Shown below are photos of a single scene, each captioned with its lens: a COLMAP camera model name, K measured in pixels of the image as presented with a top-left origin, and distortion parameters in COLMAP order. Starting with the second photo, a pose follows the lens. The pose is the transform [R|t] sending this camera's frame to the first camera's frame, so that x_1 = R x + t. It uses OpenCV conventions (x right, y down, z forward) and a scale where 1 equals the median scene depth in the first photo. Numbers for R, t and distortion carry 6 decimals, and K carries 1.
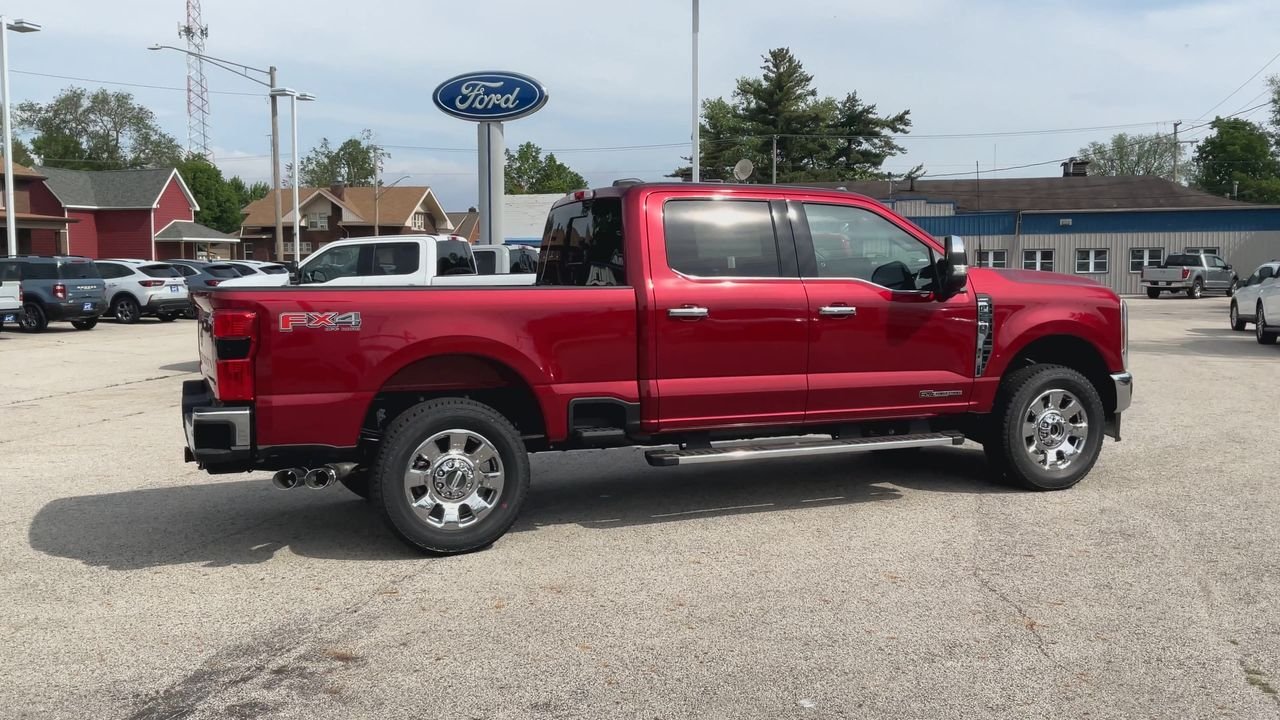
lens RADIAL K [[1190.0, 0, 611.9], [0, 1190.0, 338.8], [0, 0, 1]] dist [0.018099, 0.000000]
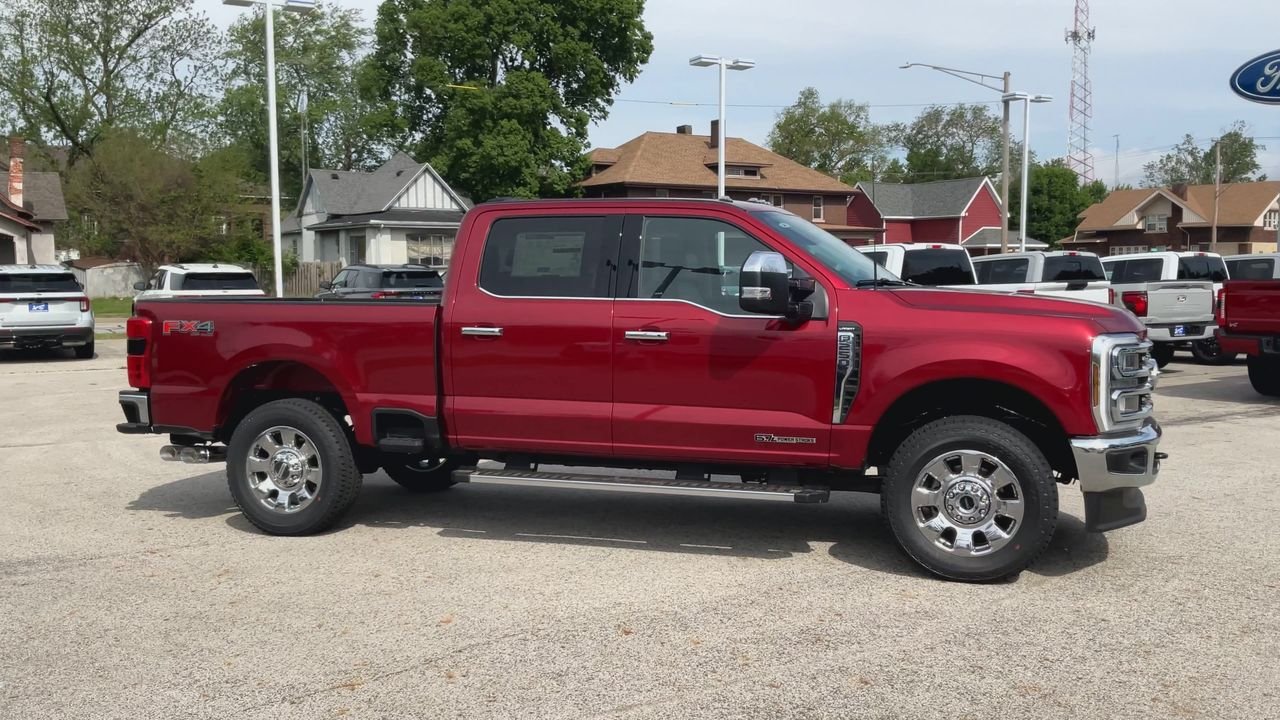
lens RADIAL K [[1190.0, 0, 631.0], [0, 1190.0, 316.4], [0, 0, 1]] dist [0.018099, 0.000000]
pose [[0.756098, 0.025280, -0.653970, 0.274932], [-0.039935, 0.999174, -0.007548, -0.010814], [0.653239, 0.031823, 0.756483, 0.110188]]
